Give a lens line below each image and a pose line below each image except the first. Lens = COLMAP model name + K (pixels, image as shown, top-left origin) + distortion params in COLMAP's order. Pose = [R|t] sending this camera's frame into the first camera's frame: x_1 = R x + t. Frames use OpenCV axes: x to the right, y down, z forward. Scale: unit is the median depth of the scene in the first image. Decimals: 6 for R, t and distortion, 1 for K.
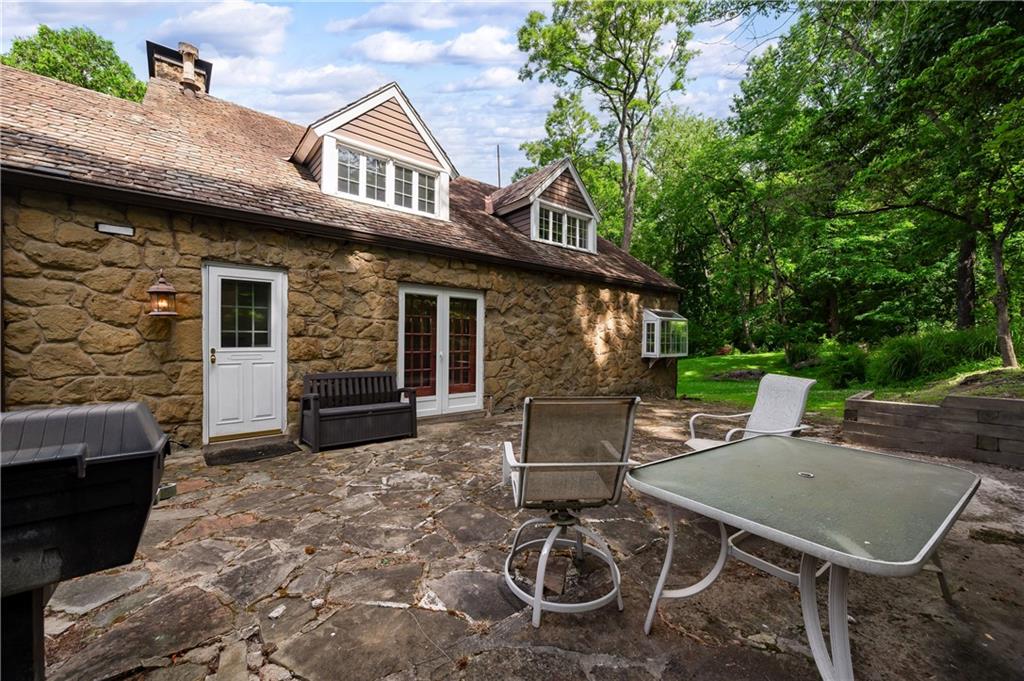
lens RADIAL K [[393.9, 0, 512.0], [0, 393.9, 340.5], [0, 0, 1]] dist [-0.001732, -0.000270]
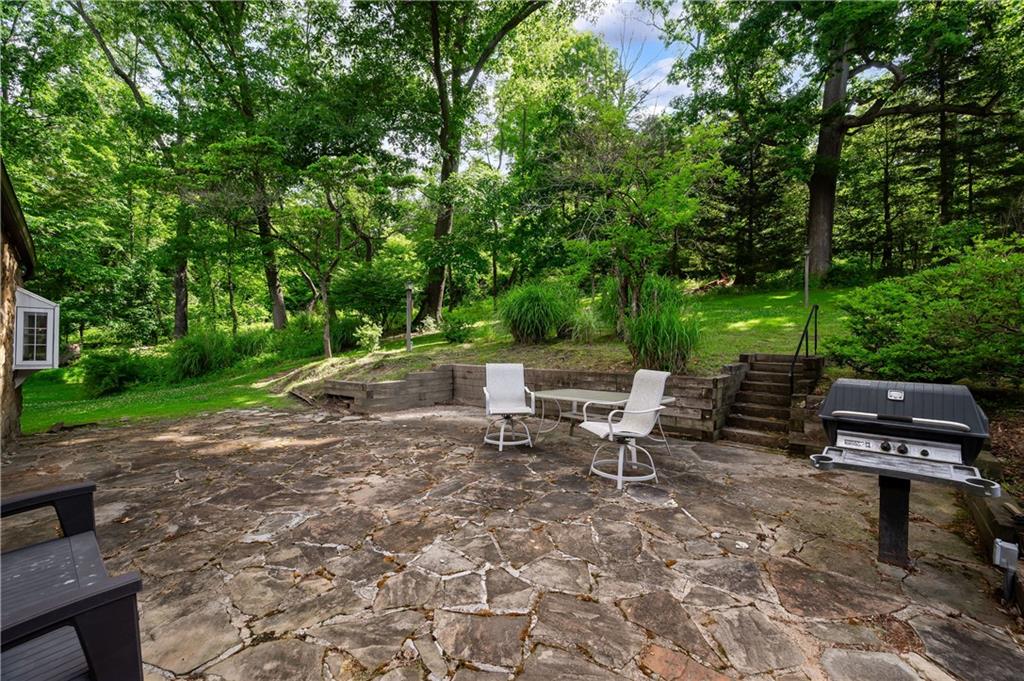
lens RADIAL K [[393.9, 0, 512.0], [0, 393.9, 340.5], [0, 0, 1]] dist [-0.001732, -0.000270]
pose [[-0.118808, 0.006043, 0.992899, -1.060999], [-0.005616, 0.999961, -0.006758, -0.006543], [-0.992901, -0.006379, -0.118769, 1.113701]]
